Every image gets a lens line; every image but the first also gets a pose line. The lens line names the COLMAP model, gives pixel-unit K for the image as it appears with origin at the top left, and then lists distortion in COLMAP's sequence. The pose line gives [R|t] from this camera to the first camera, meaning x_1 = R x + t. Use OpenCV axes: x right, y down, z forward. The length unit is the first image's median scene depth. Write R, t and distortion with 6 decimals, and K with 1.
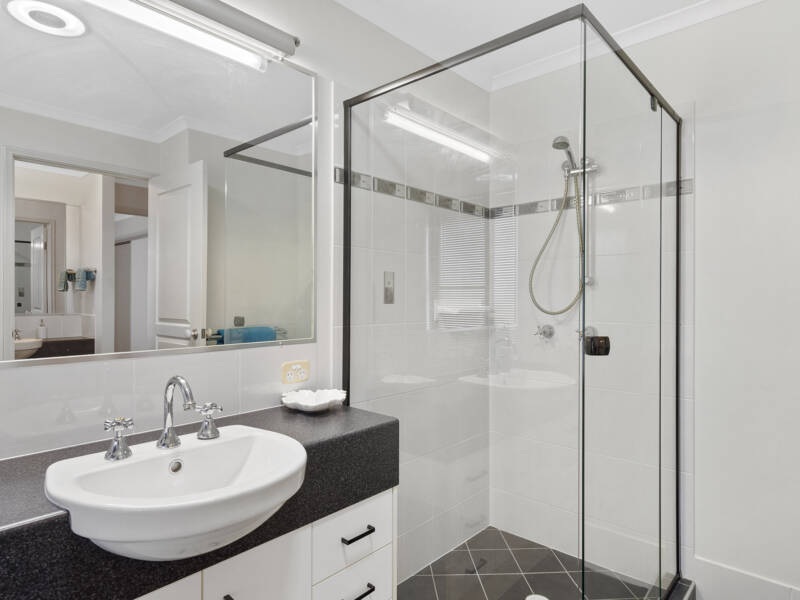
lens RADIAL K [[481.8, 0, 399.9], [0, 481.8, 300.8], [0, 0, 1]] dist [0.001175, -0.001746]
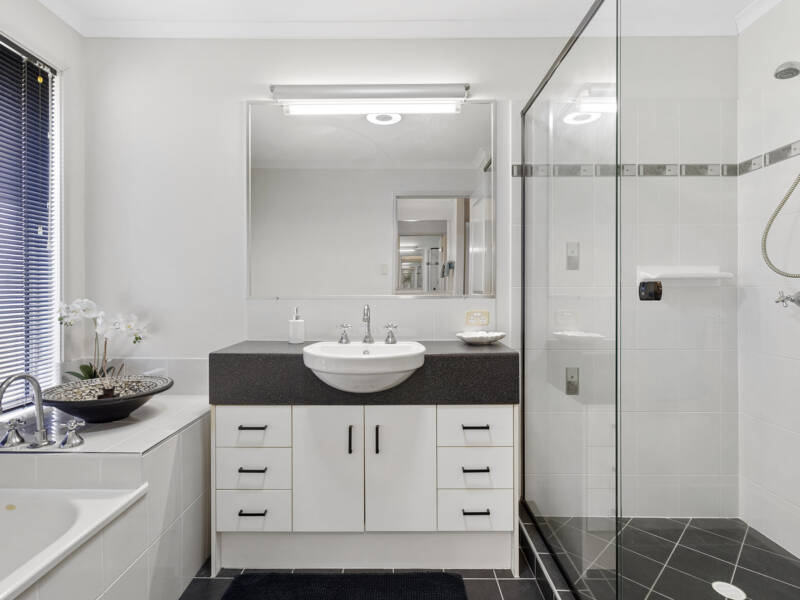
lens RADIAL K [[420.7, 0, 400.6], [0, 420.7, 295.9], [0, 0, 1]] dist [0.002705, 0.001787]
pose [[0.659119, 0.005760, -0.752017, 0.476083], [-0.000151, 0.999972, 0.007527, 0.062456], [0.752039, -0.004847, 0.659101, 0.014625]]
